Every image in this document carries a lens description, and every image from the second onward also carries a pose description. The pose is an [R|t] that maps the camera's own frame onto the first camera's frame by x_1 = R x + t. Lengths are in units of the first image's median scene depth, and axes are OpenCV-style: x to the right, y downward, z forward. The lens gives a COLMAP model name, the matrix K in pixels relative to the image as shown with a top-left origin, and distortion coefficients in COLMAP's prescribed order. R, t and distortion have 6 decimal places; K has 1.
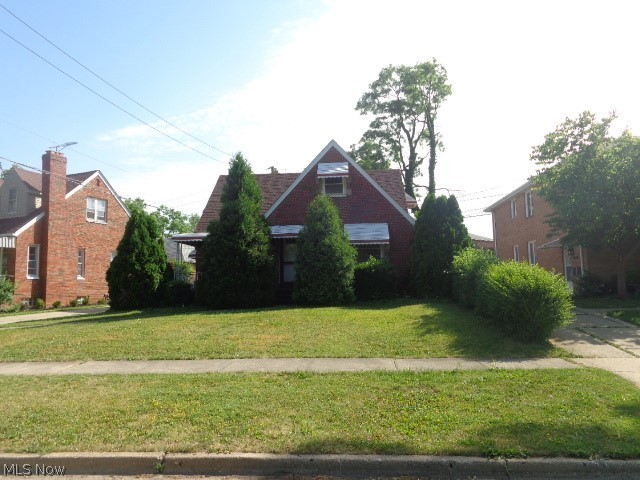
lens RADIAL K [[487.1, 0, 319.3], [0, 487.1, 239.9], [0, 0, 1]] dist [-0.036593, -0.003803]
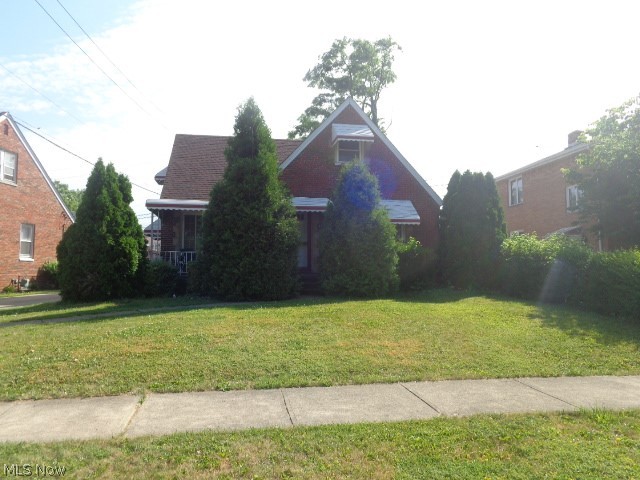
lens RADIAL K [[487.1, 0, 325.4], [0, 487.1, 239.1], [0, 0, 1]] dist [-0.036593, -0.003803]
pose [[0.964725, 0.035331, 0.260877, -0.235848], [-0.040071, 0.999114, 0.012871, 0.029086], [-0.260191, -0.022871, 0.965286, 0.222842]]
